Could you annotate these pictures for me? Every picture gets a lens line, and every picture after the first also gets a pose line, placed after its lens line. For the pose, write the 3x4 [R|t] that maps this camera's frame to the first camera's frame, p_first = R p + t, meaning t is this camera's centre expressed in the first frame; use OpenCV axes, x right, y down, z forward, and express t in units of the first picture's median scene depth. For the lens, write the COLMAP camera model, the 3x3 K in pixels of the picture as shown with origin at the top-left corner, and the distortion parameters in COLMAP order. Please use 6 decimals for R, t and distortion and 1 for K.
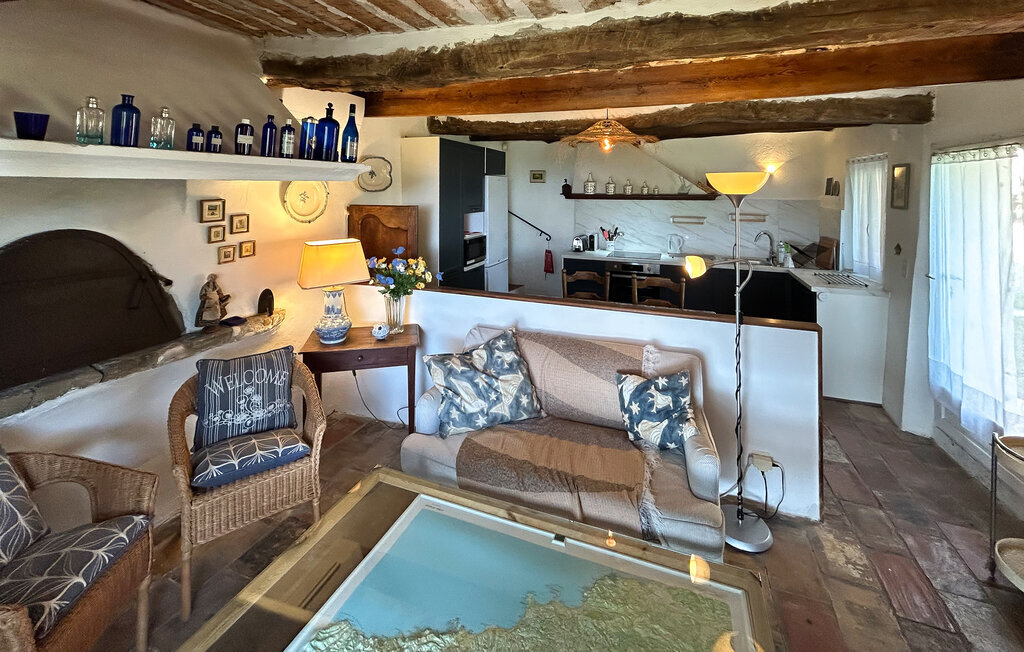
lens RADIAL K [[416.4, 0, 523.7], [0, 416.4, 238.6], [0, 0, 1]] dist [-0.004553, 0.000439]
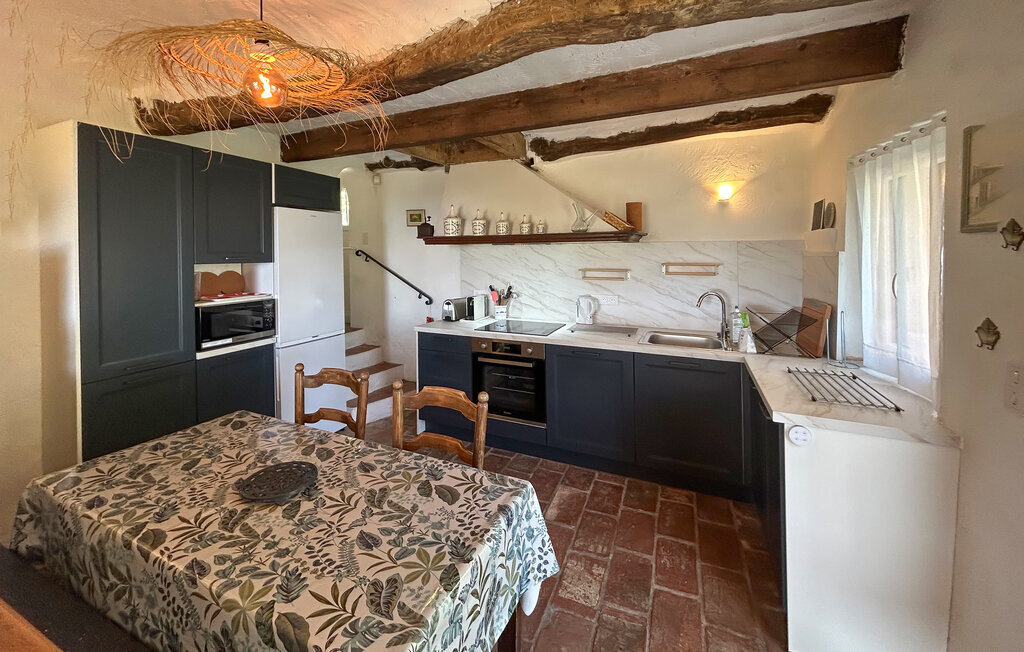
lens RADIAL K [[385.6, 0, 519.4], [0, 385.6, 297.0], [0, 0, 1]] dist [-0.002726, 0.000526]
pose [[0.999156, -0.004930, -0.040781, 0.310213], [0.004773, 0.999981, -0.003931, -0.006310], [0.040800, 0.003733, 0.999160, 0.406022]]
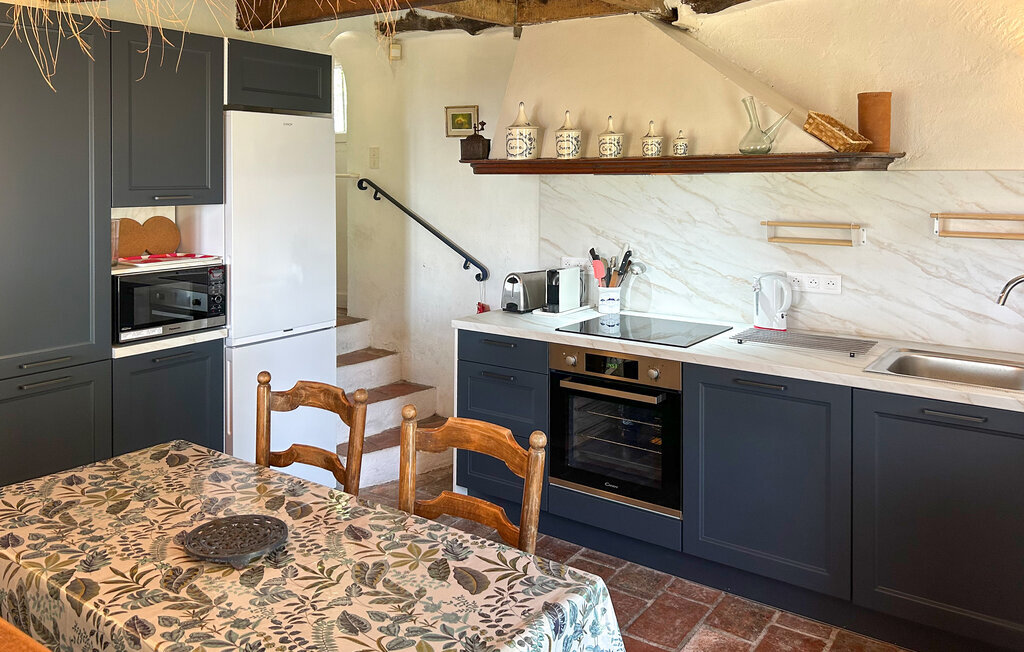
lens RADIAL K [[793.0, 0, 525.9], [0, 793.0, 292.6], [0, 0, 1]] dist [0.046986, -0.053067]
pose [[0.971342, 0.030802, -0.235683, 0.353762], [-0.023260, 0.999127, 0.034713, -0.013878], [0.236546, -0.028236, 0.971210, 0.330837]]
